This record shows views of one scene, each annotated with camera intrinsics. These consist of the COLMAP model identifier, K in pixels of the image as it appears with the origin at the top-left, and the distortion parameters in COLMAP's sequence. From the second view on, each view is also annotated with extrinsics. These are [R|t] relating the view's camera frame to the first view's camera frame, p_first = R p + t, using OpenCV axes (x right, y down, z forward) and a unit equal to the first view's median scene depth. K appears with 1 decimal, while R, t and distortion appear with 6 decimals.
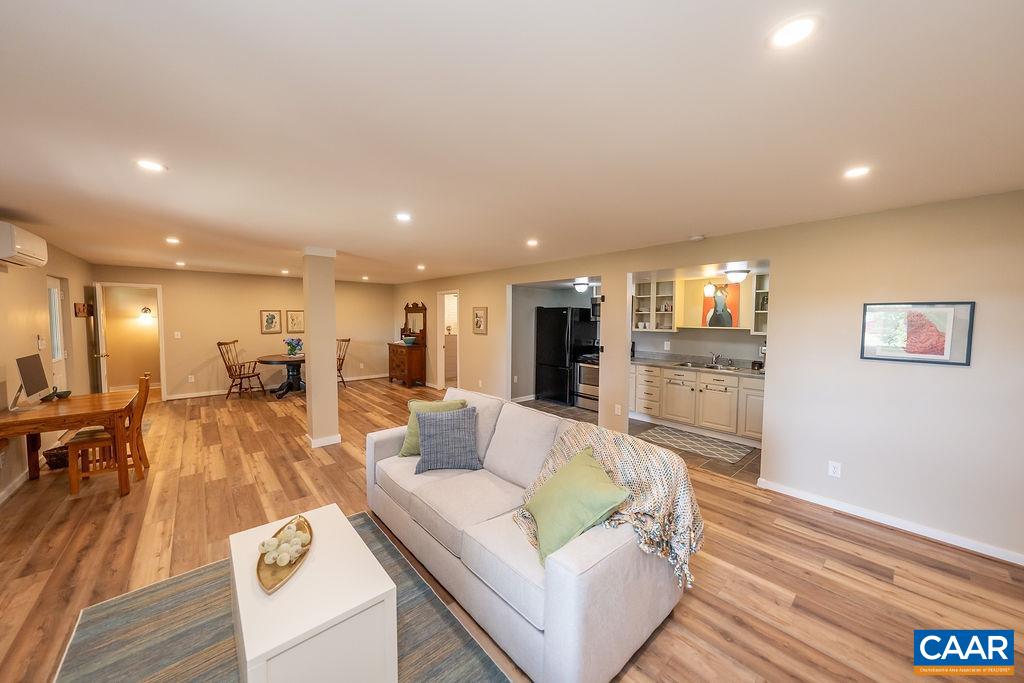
lens RADIAL K [[349.7, 0, 518.0], [0, 349.7, 344.8], [0, 0, 1]] dist [-0.002028, 0.000242]
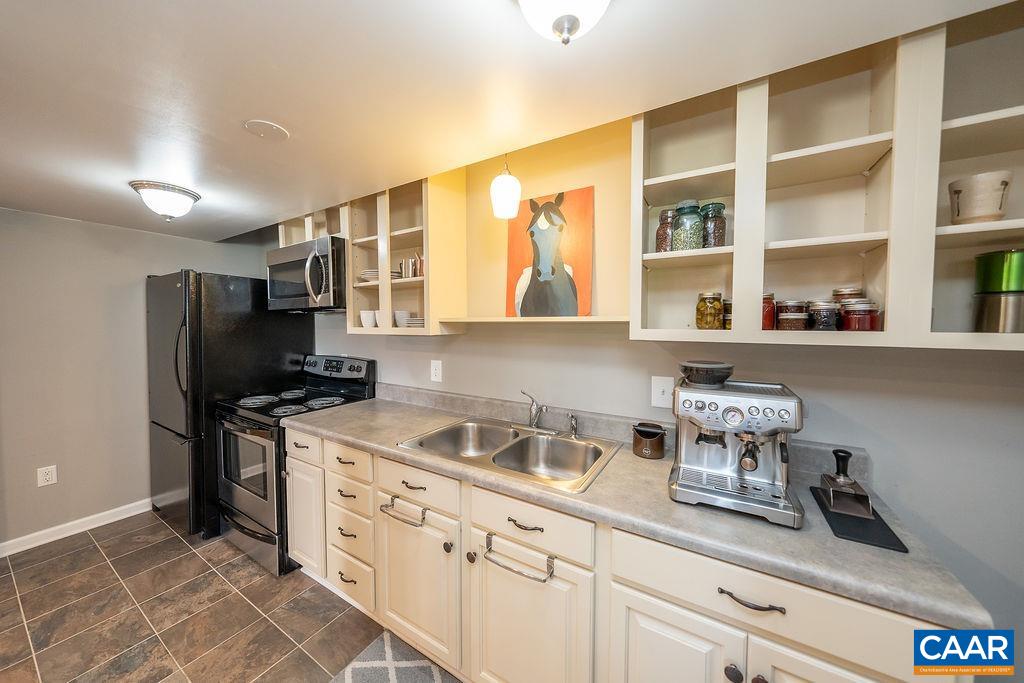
lens RADIAL K [[349.7, 0, 503.3], [0, 349.7, 341.8], [0, 0, 1]] dist [-0.002028, 0.000242]
pose [[0.960384, -0.020536, 0.277923, 0.422352], [0.027887, 0.999357, -0.022522, -0.019885], [-0.277282, 0.029380, 0.960339, 0.653774]]
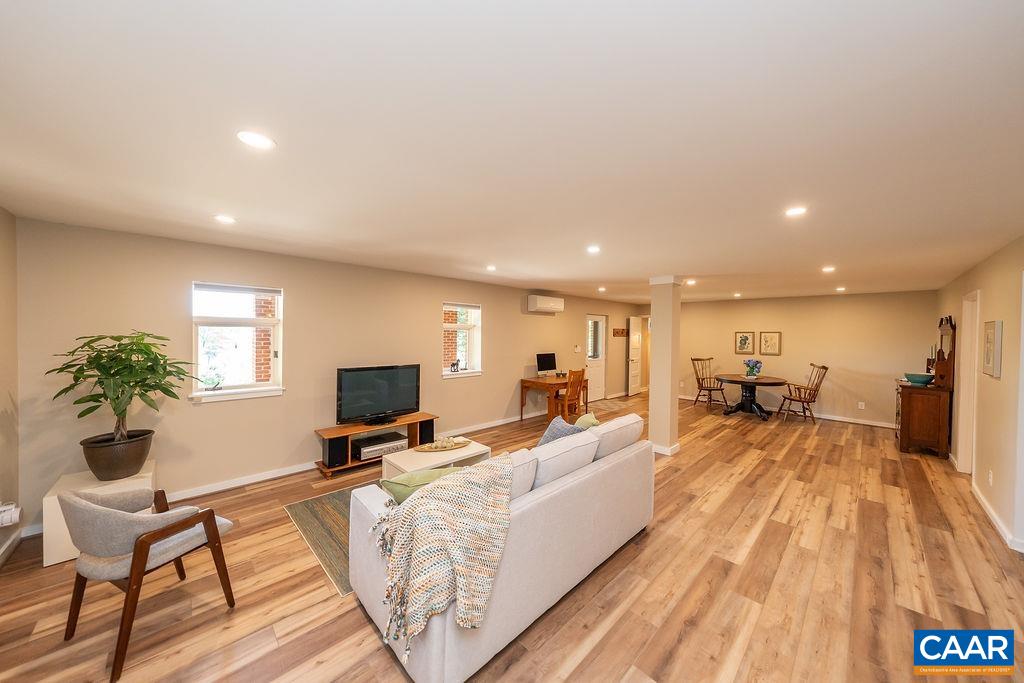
lens RADIAL K [[349.7, 0, 516.9], [0, 349.7, 333.4], [0, 0, 1]] dist [-0.002028, 0.000242]
pose [[0.056447, -0.008485, -0.998370, 0.439198], [-0.091500, 0.995712, -0.013636, -0.025488], [0.994204, 0.092120, 0.055428, 0.380746]]
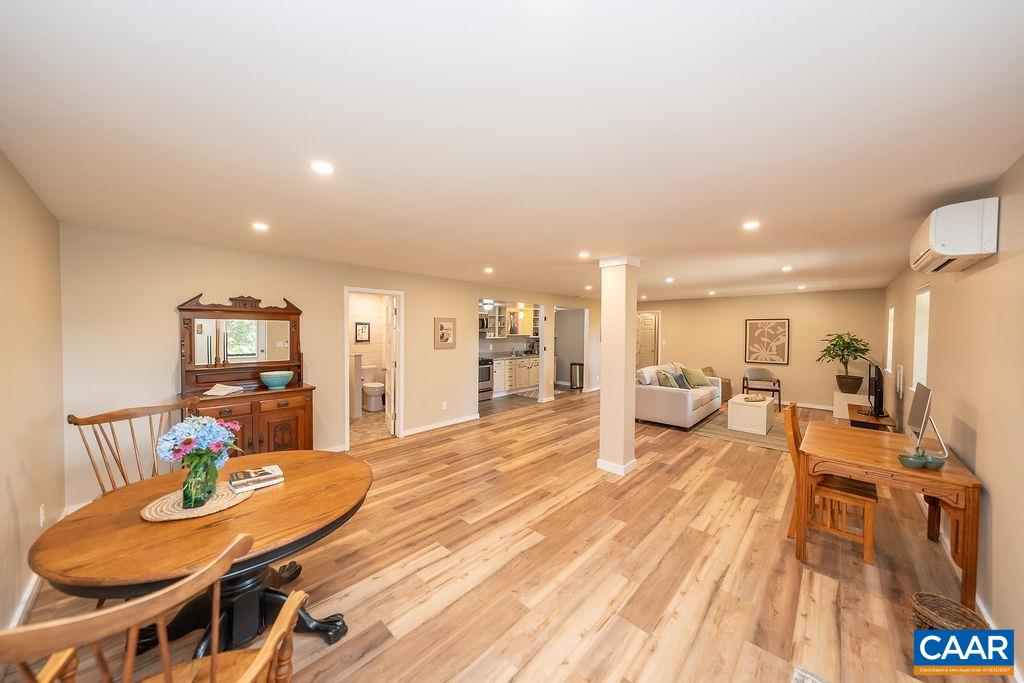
lens RADIAL K [[349.7, 0, 495.4], [0, 349.7, 337.2], [0, 0, 1]] dist [-0.002028, 0.000242]
pose [[-0.048873, -0.026681, 0.998449, -1.226596], [0.074129, 0.996789, 0.030265, -0.095024], [-0.996050, 0.075493, -0.046738, 1.133382]]
